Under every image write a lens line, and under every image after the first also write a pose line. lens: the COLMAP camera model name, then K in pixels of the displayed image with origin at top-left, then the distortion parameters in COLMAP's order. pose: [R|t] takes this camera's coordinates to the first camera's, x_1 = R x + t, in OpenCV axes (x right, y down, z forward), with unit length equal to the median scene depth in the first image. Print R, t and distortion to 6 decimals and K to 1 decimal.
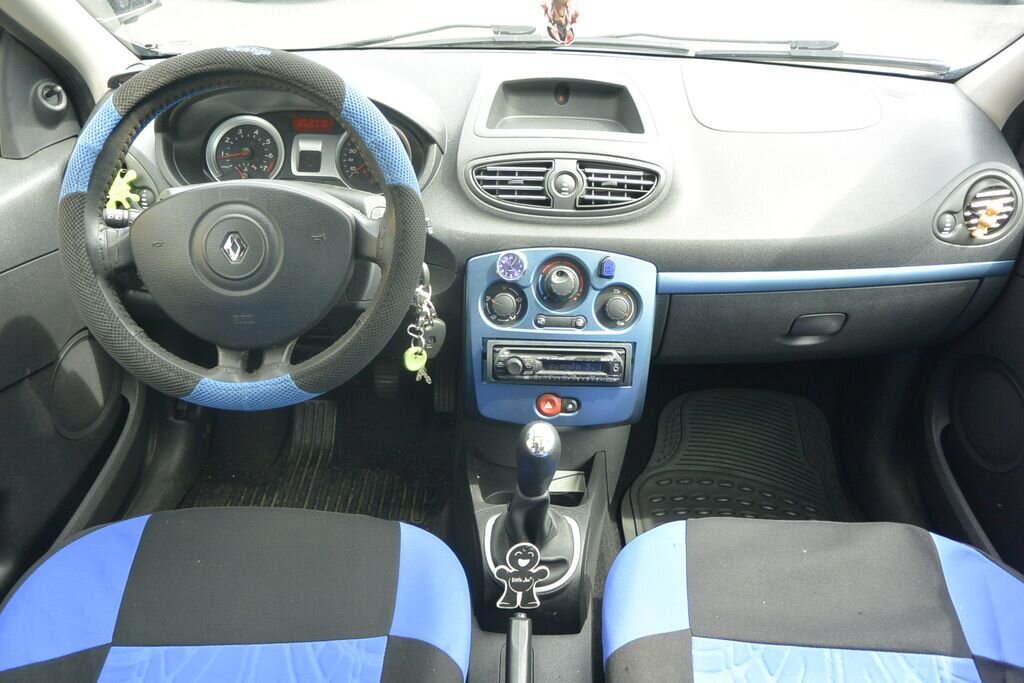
lens RADIAL K [[780.6, 0, 505.3], [0, 780.6, 341.3], [0, 0, 1]] dist [-0.004005, 0.007137]
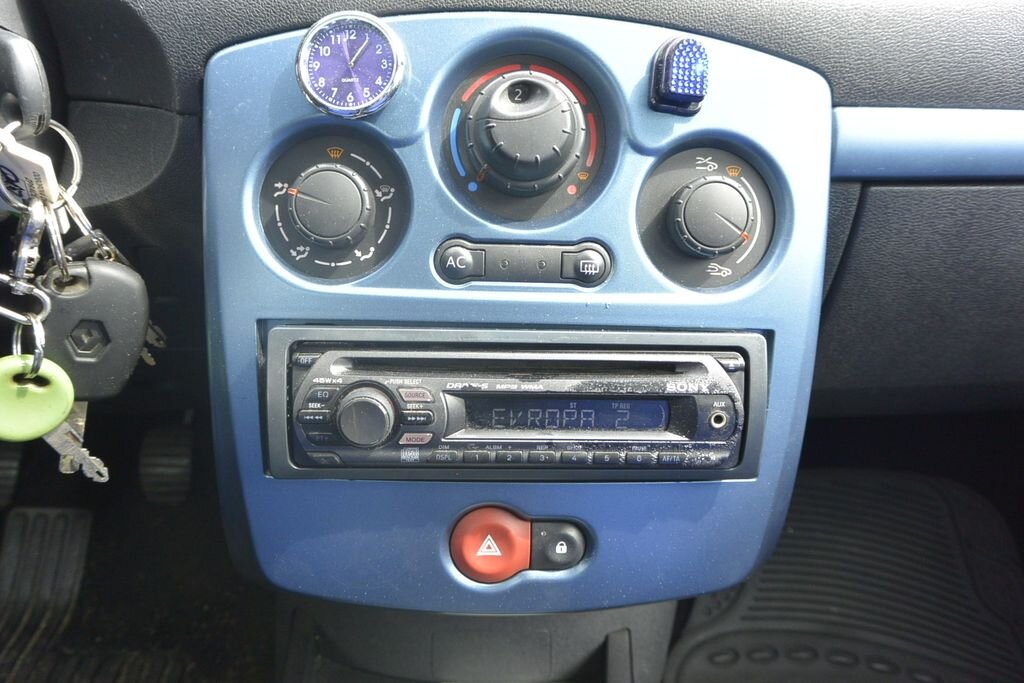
lens RADIAL K [[760.0, 0, 509.3], [0, 760.0, 343.4], [0, 0, 1]] dist [0.003128, 0.003290]
pose [[0.997387, -0.009789, 0.071571, 0.044073], [0.016967, 0.994804, -0.100384, 0.034289], [-0.070216, 0.101336, 0.992371, 0.720462]]
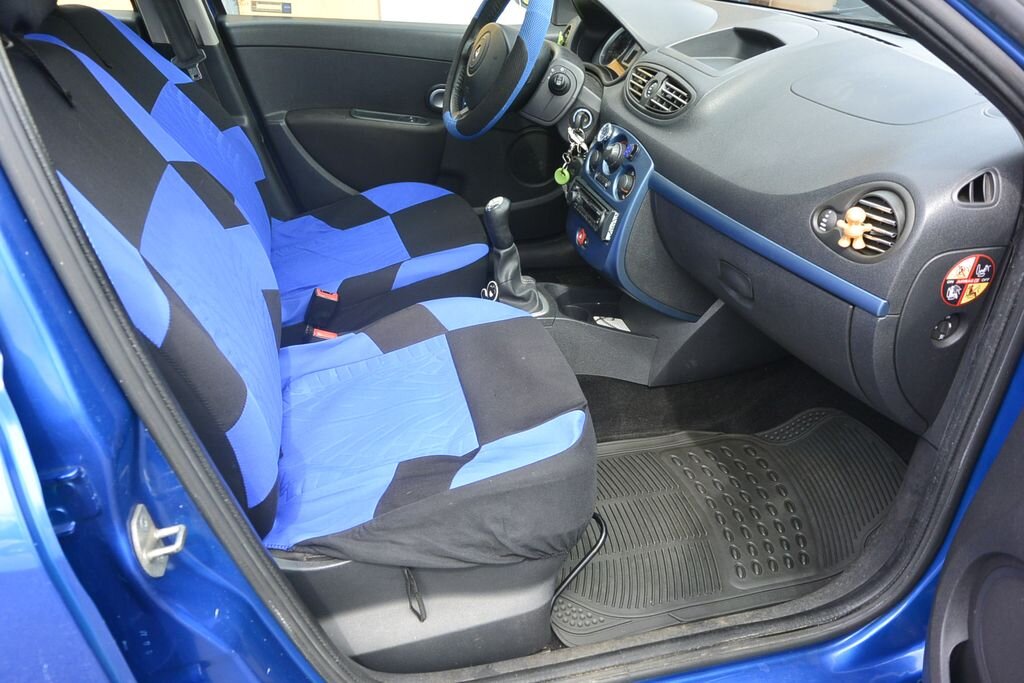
lens RADIAL K [[792.0, 0, 505.6], [0, 792.0, 340.1], [0, 0, 1]] dist [0.036289, -0.050841]
pose [[0.266309, 0.472606, -0.840073, 1.364739], [-0.494114, 0.815256, 0.302007, -0.135727], [0.827605, 0.334664, 0.450632, 0.309880]]
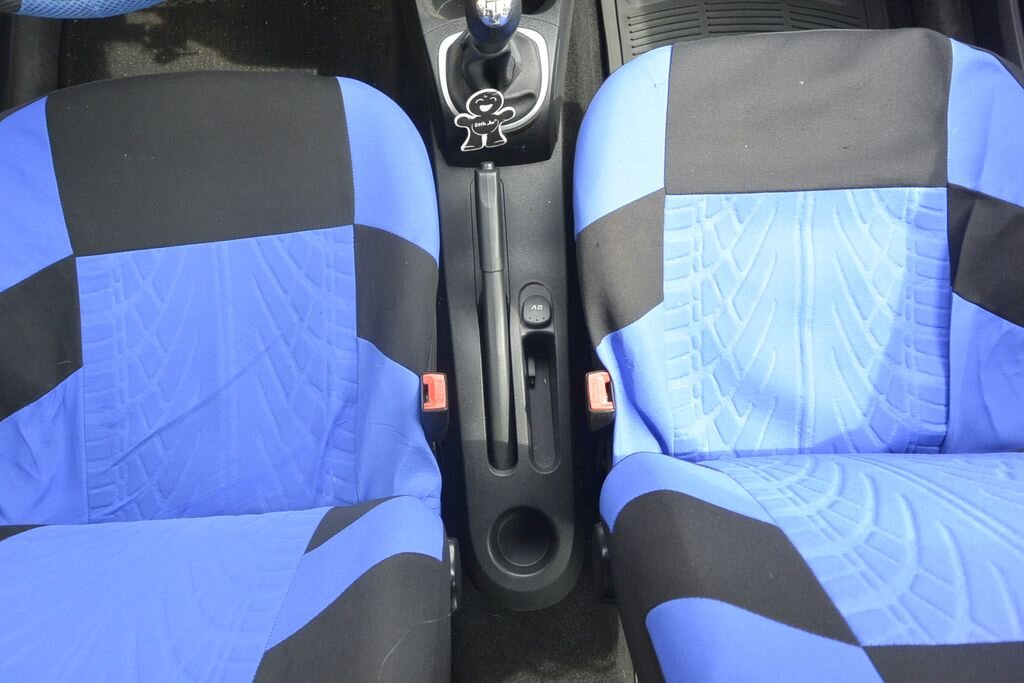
lens RADIAL K [[784.8, 0, 503.8], [0, 784.8, 336.6], [0, 0, 1]] dist [-0.003824, 0.005605]
pose [[0.995940, -0.089835, -0.005738, 0.024137], [0.063418, 0.654976, 0.752984, -0.210012], [-0.063886, -0.750290, 0.658014, 0.199226]]
